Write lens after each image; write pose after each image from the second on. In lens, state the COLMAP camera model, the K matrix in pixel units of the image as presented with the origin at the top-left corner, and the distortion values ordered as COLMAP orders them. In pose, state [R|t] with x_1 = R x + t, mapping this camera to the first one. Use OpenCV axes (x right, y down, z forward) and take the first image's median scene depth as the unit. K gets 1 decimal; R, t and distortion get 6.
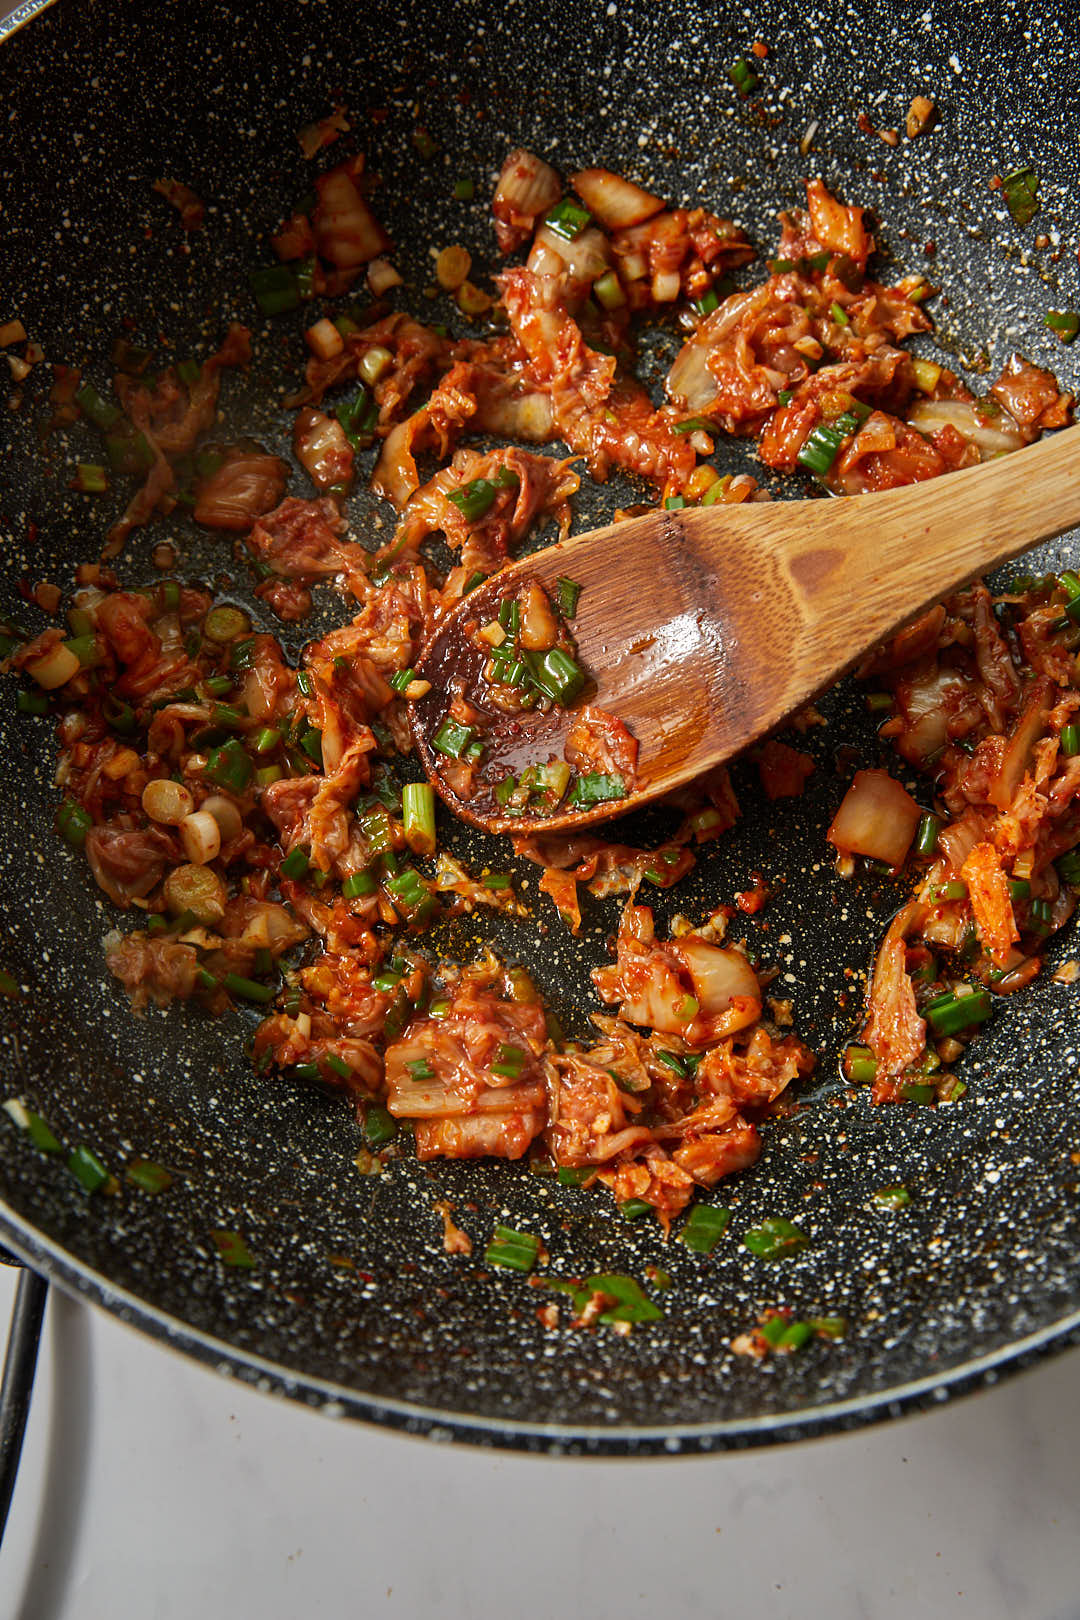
lens RADIAL K [[1792.5, 0, 534.6], [0, 1792.5, 802.7], [0, 0, 1]] dist [-0.040319, 0.000000]
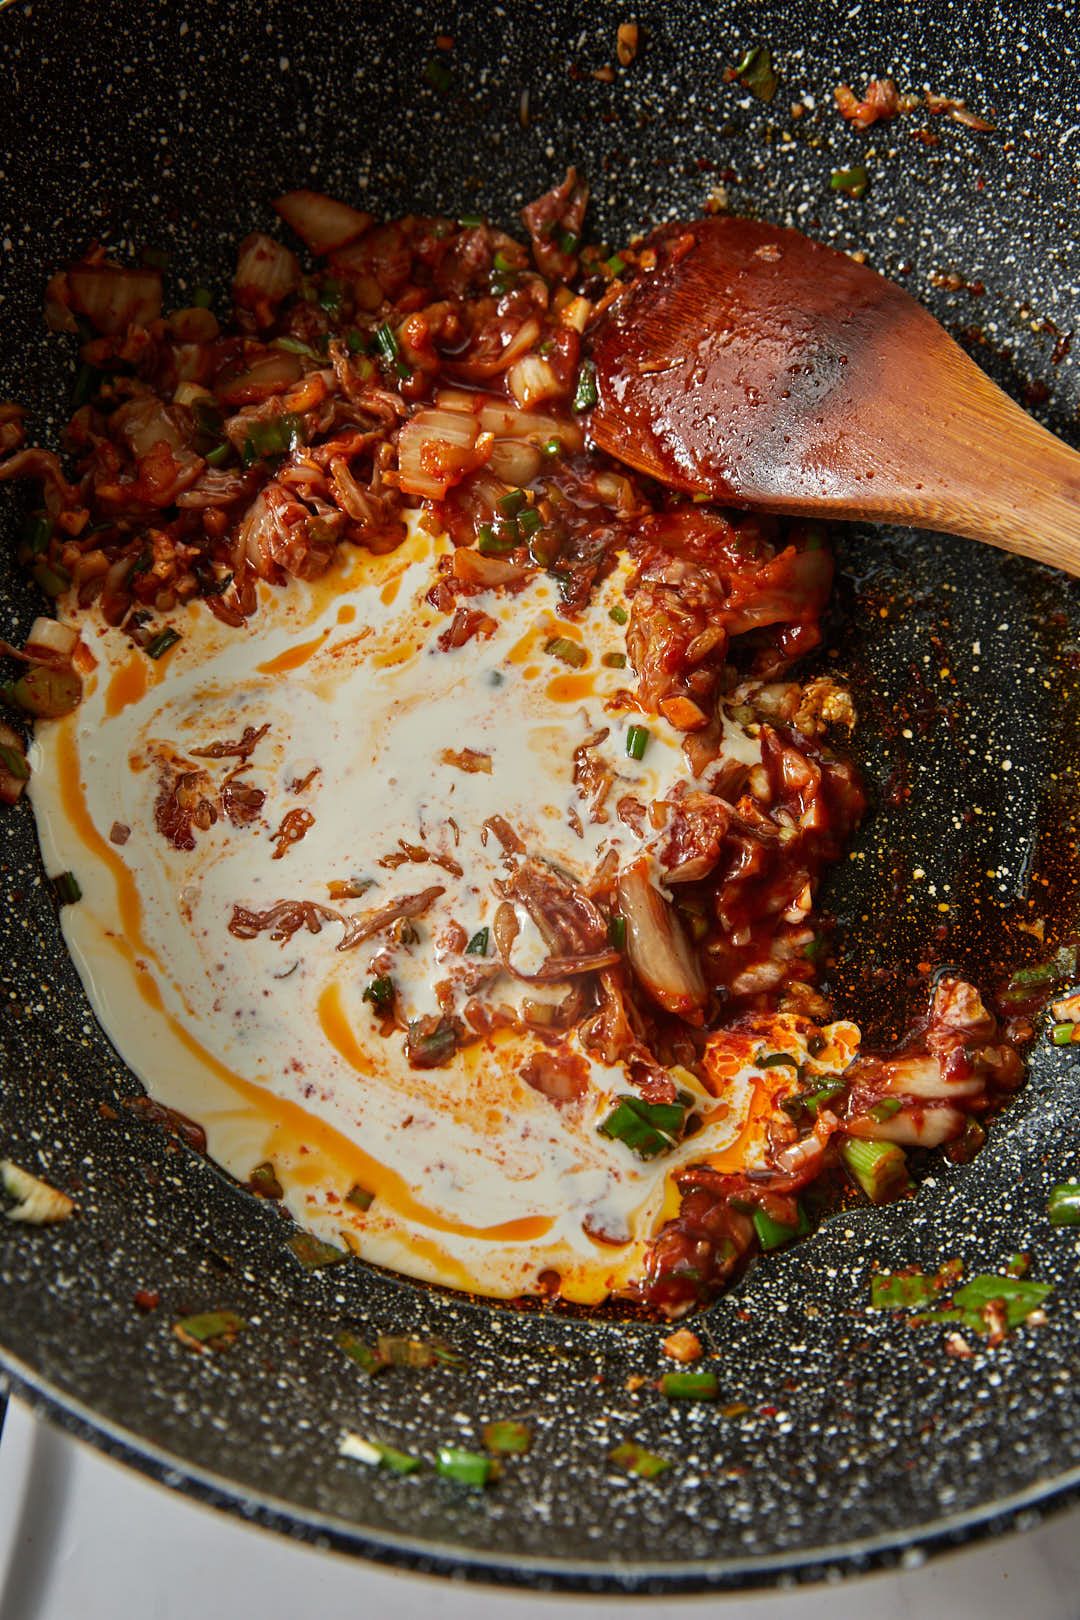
lens RADIAL K [[1792.5, 0, 541.5], [0, 1792.5, 804.2], [0, 0, 1]] dist [-0.040319, 0.000000]
pose [[0.874765, -0.451701, 0.175364, -0.189051], [0.453478, 0.890687, 0.032150, -0.079742], [-0.170716, 0.051399, 0.983979, 0.098905]]
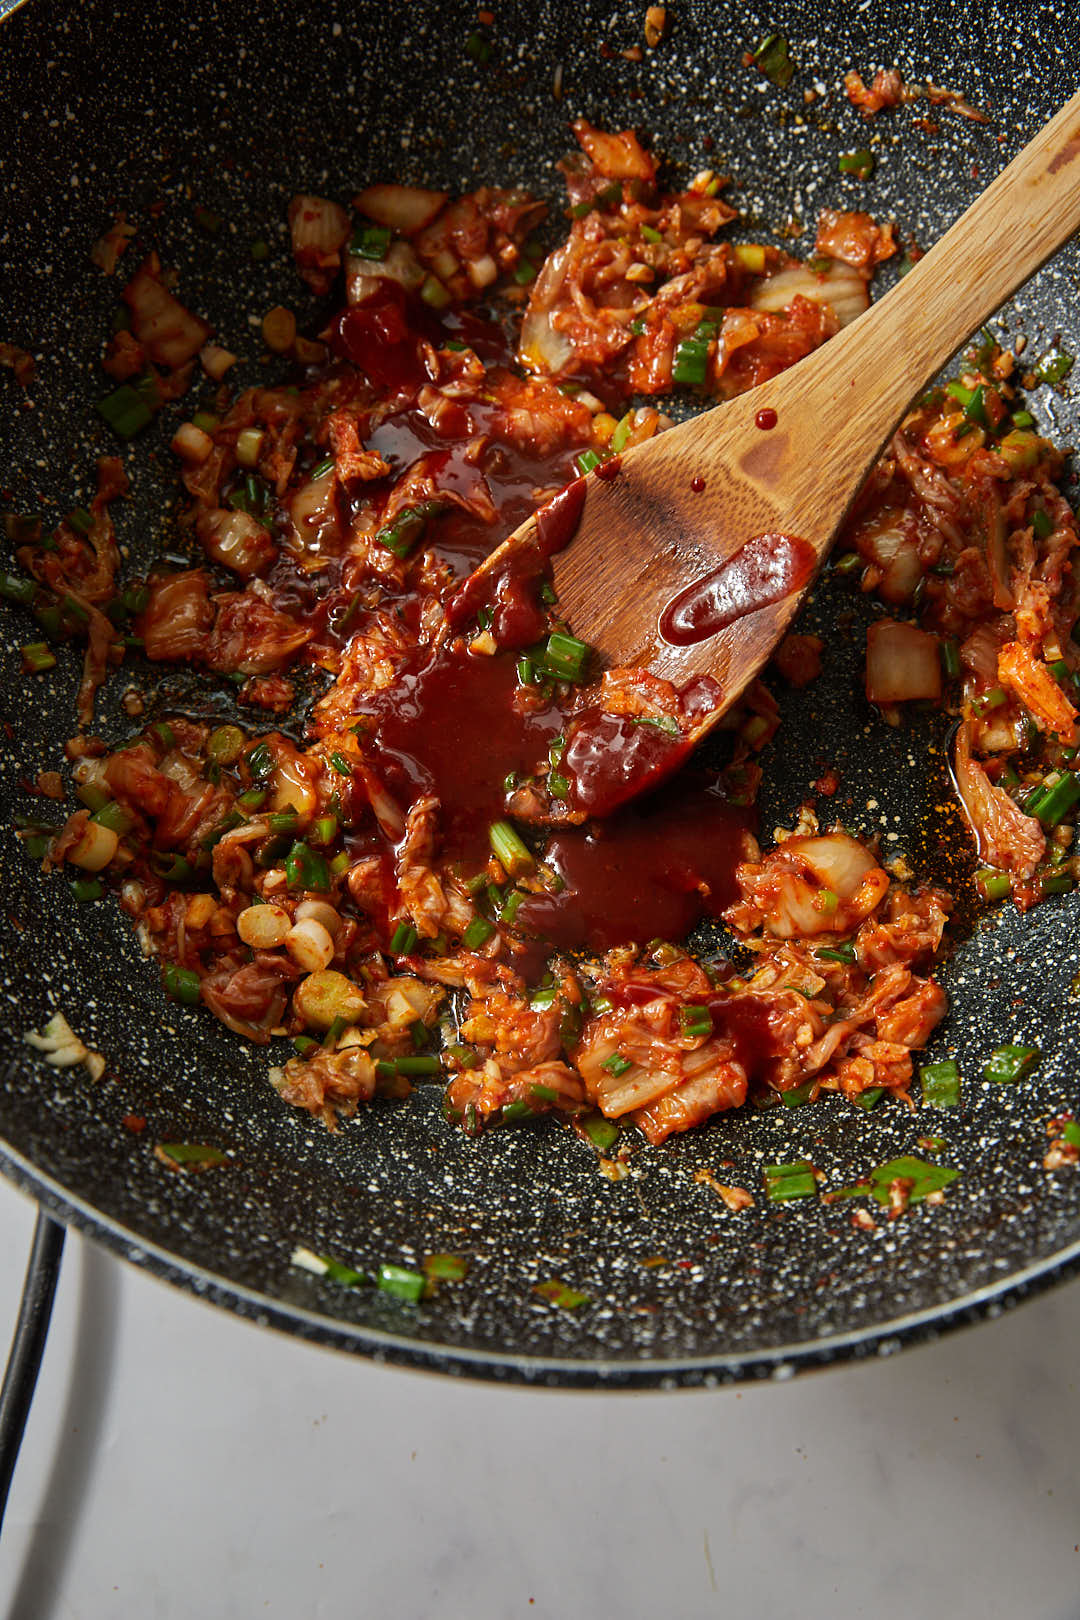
lens RADIAL K [[1792.5, 0, 539.6], [0, 1792.5, 808.5], [0, 0, 1]] dist [-0.040319, 0.000000]
pose [[0.906742, -0.397146, 0.141756, -0.183723], [0.398449, 0.916966, 0.020308, -0.018993], [-0.138050, 0.038069, 0.989693, 0.008705]]
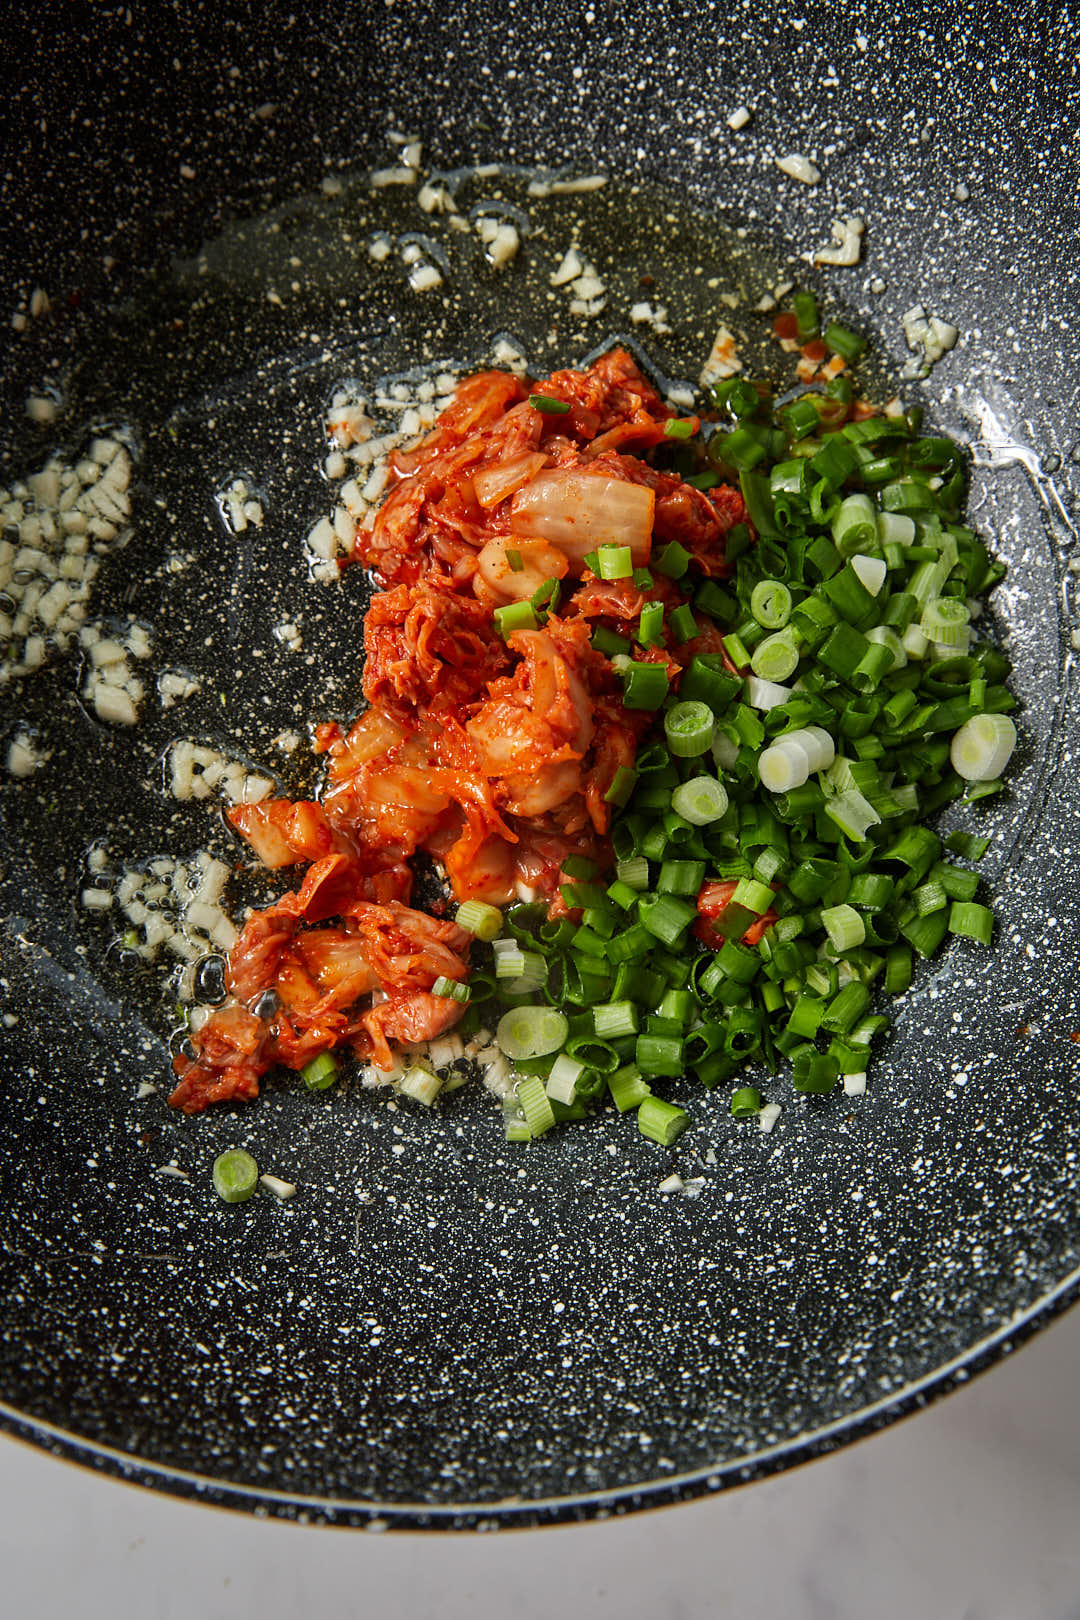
lens RADIAL K [[1792.5, 0, 546.6], [0, 1792.5, 812.7], [0, 0, 1]] dist [-0.040319, 0.000000]
pose [[0.976752, -0.207886, 0.052343, 0.007557], [0.193836, 0.960730, 0.198556, -0.162367], [-0.091565, -0.183794, 0.978691, 0.061304]]
